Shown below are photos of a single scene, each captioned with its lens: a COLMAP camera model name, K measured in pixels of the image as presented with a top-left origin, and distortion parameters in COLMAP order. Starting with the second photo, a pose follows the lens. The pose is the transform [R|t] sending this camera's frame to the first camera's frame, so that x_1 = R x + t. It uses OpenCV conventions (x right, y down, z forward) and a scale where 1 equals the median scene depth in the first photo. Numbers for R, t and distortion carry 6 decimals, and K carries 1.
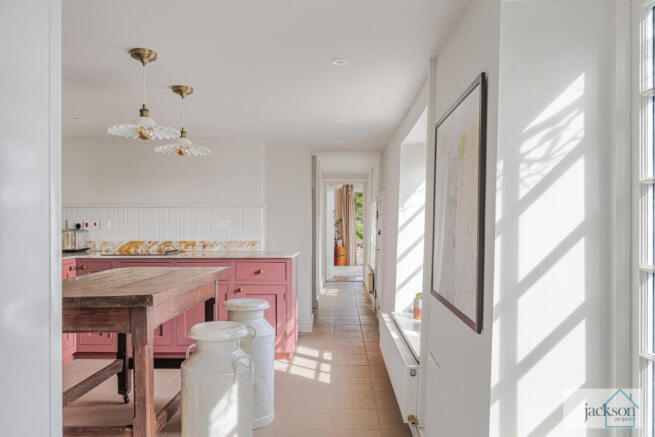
lens RADIAL K [[468.2, 0, 321.2], [0, 468.2, 219.6], [0, 0, 1]] dist [0.007956, 0.000239]
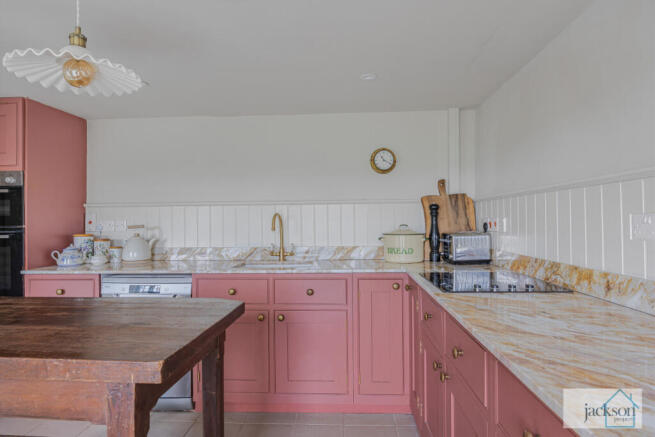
lens RADIAL K [[394.3, 0, 322.3], [0, 394.3, 220.3], [0, 0, 1]] dist [-0.003436, -0.001908]
pose [[-0.024935, 0.002556, -0.999686, 0.070108], [0.014370, 0.999894, 0.002198, -0.000570], [0.999586, -0.014311, -0.024969, 0.777076]]
